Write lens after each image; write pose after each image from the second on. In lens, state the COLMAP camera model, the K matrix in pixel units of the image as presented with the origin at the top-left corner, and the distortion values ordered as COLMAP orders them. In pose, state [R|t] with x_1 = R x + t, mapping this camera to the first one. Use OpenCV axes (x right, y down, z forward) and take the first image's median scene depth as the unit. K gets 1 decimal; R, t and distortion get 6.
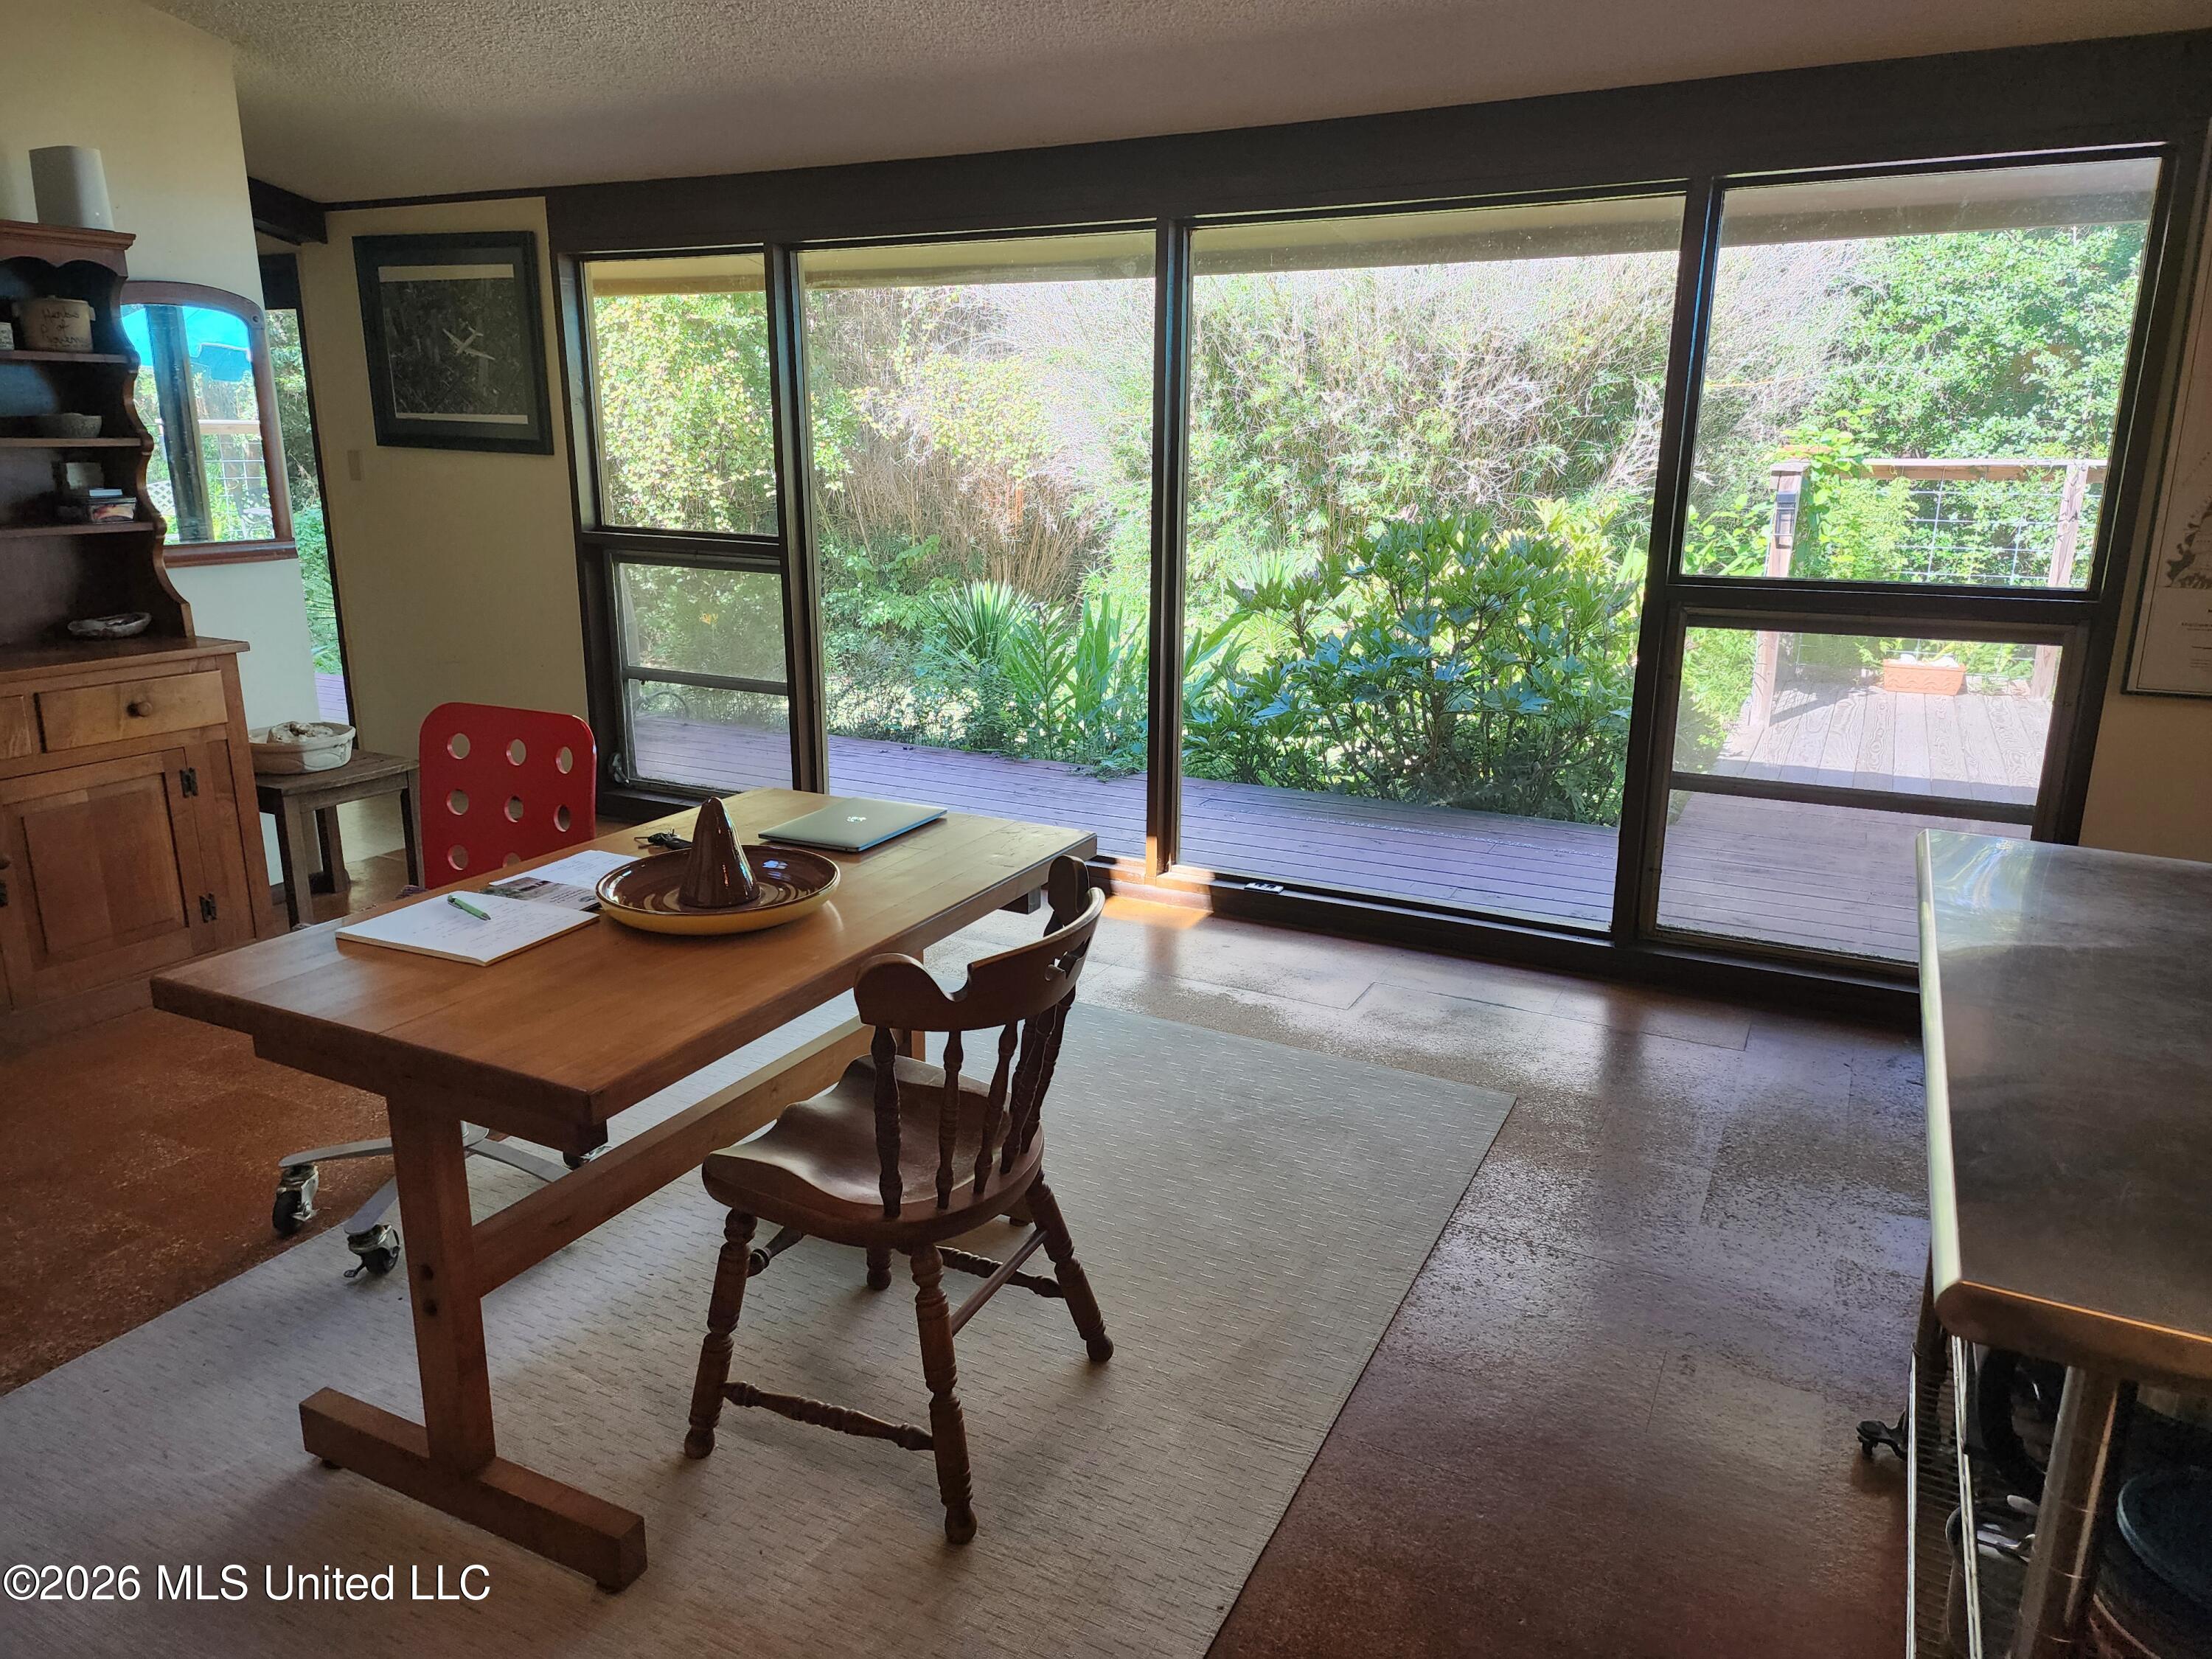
lens RADIAL K [[1477.5, 0, 1104.0], [0, 1477.5, 816.2], [0, 0, 1]] dist [0.083971, -0.072246]
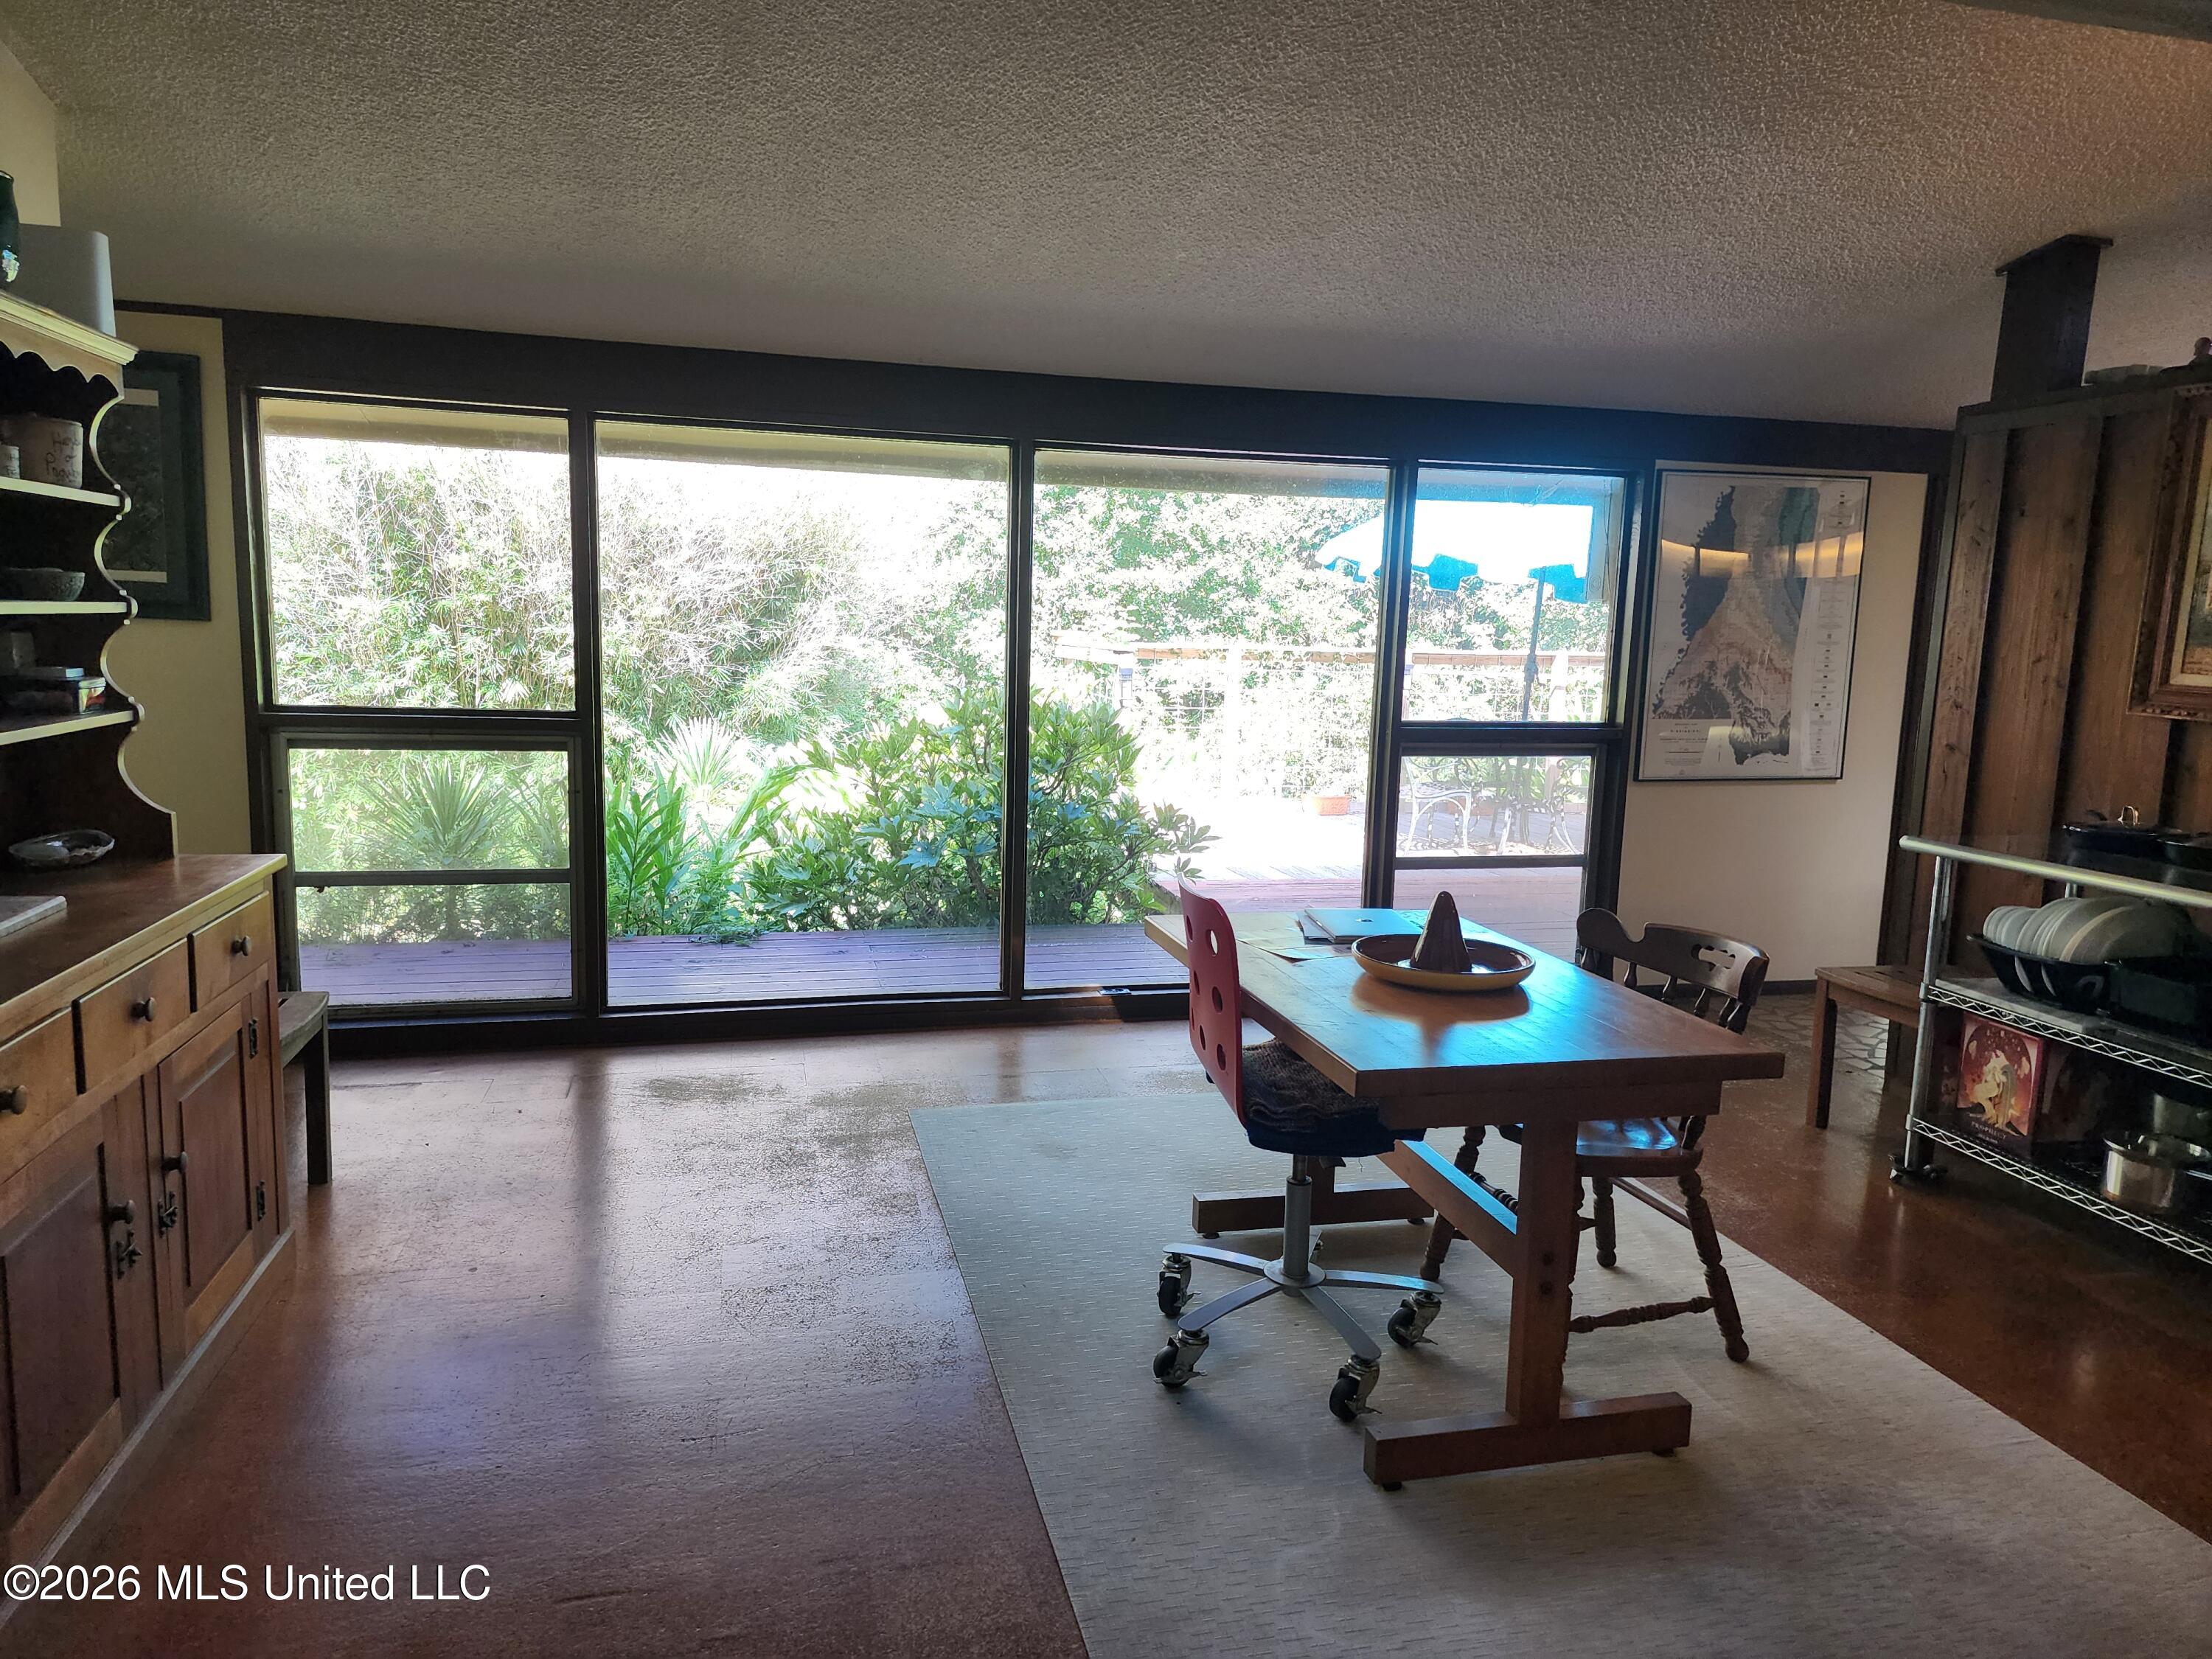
lens RADIAL K [[1490.5, 0, 1106.0], [0, 1490.5, 829.5], [0, 0, 1]] dist [0.117029, -0.072238]
pose [[0.750272, -0.073075, 0.657079, -0.437885], [0.141229, 0.988646, -0.051310, -0.012553], [-0.645869, 0.131295, 0.752074, 0.058603]]
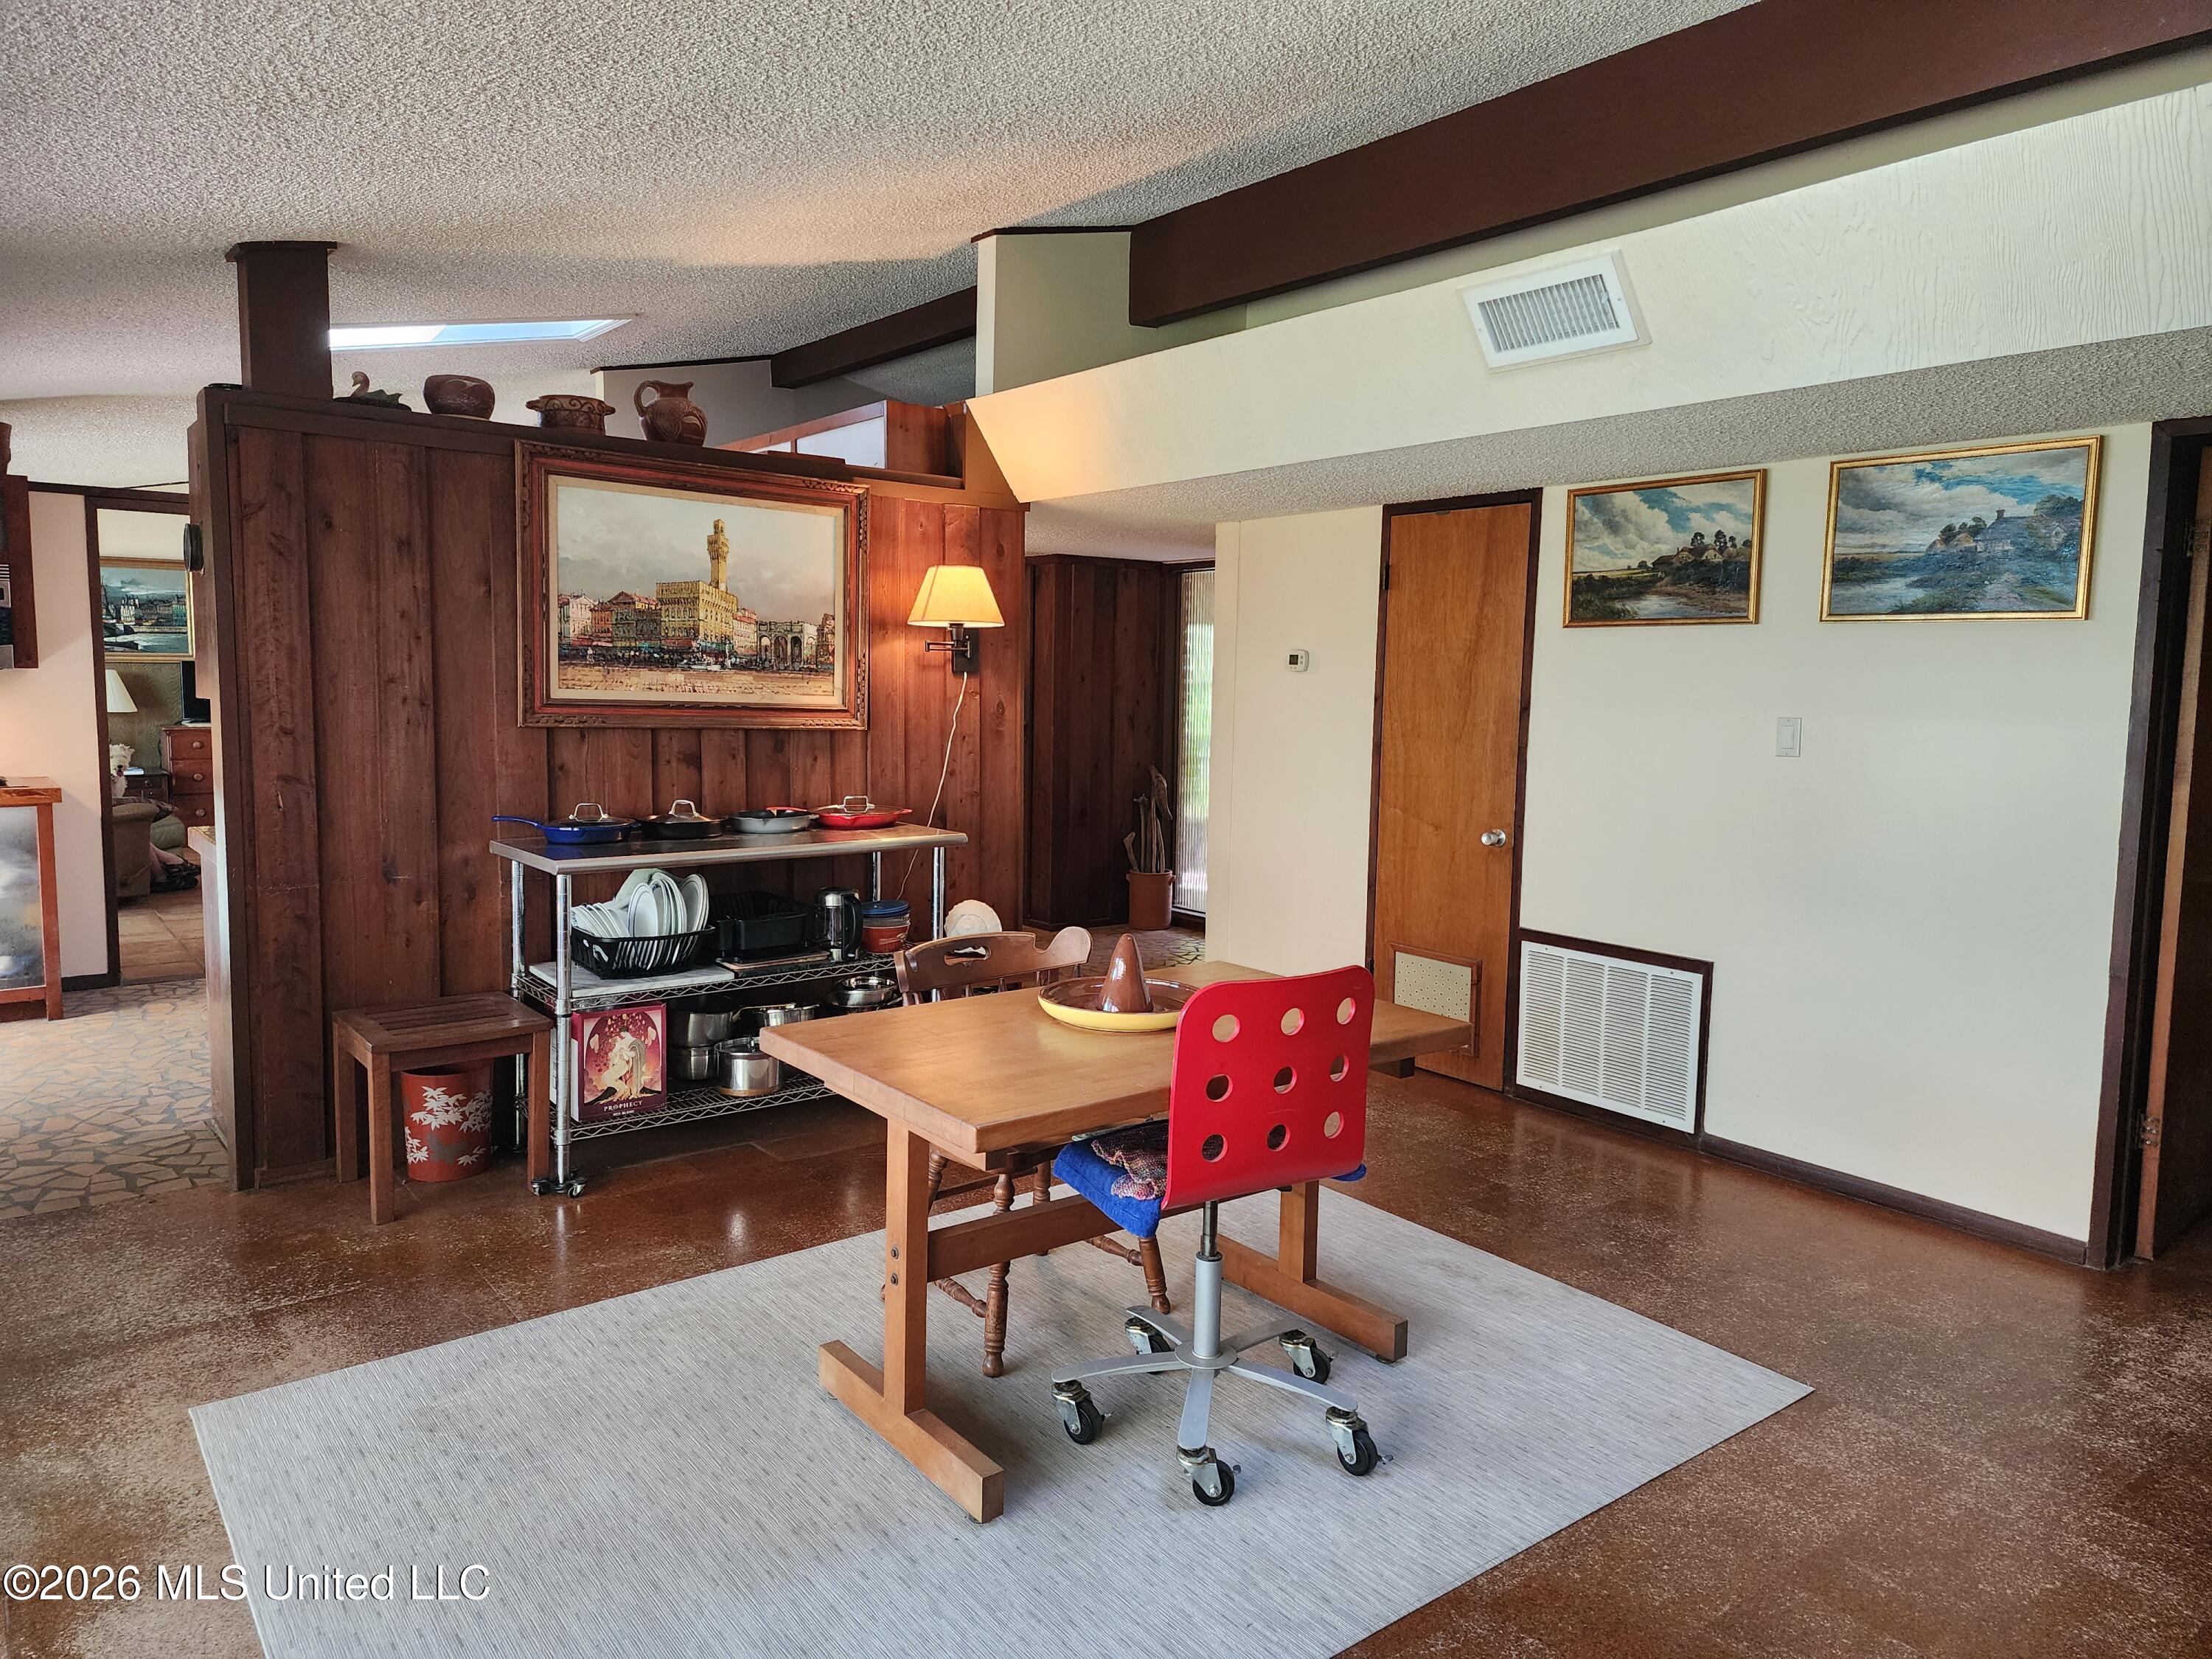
lens RADIAL K [[1477.5, 0, 1104.0], [0, 1477.5, 816.2], [0, 0, 1]] dist [0.083971, -0.072246]
pose [[-0.906014, -0.061166, 0.418804, -0.254853], [0.086581, 0.941793, 0.324853, -0.179670], [-0.414296, 0.330582, -0.847982, 0.689737]]
